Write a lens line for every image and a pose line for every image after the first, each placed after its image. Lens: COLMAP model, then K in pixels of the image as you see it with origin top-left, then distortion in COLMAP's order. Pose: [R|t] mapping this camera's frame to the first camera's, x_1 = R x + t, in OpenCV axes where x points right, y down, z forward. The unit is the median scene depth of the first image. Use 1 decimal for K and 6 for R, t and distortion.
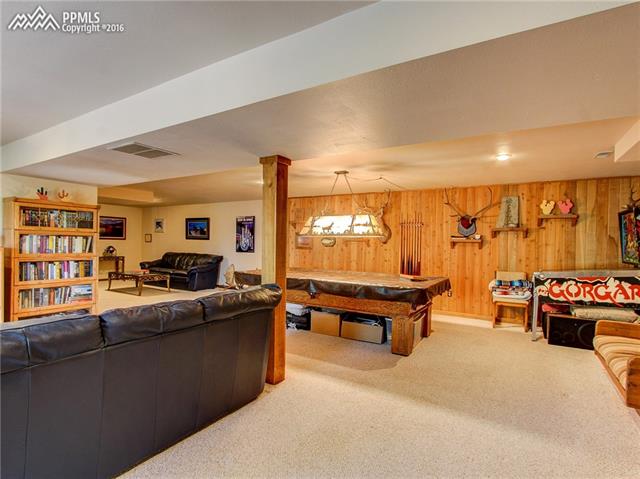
lens RADIAL K [[344.7, 0, 319.5], [0, 344.7, 244.1], [0, 0, 1]] dist [-0.000718, -0.000082]
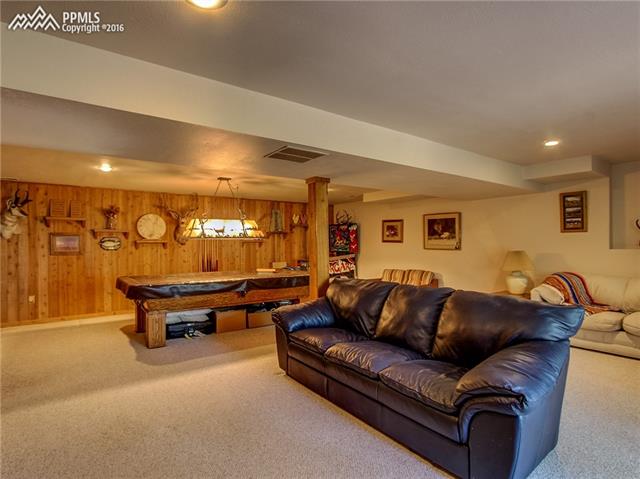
lens RADIAL K [[344.7, 0, 319.5], [0, 344.7, 244.1], [0, 0, 1]] dist [-0.000718, -0.000082]
pose [[0.401090, -0.022949, 0.915751, -0.800428], [0.018448, 0.999686, 0.016973, -0.018696], [-0.915853, 0.010086, 0.401387, 0.303675]]
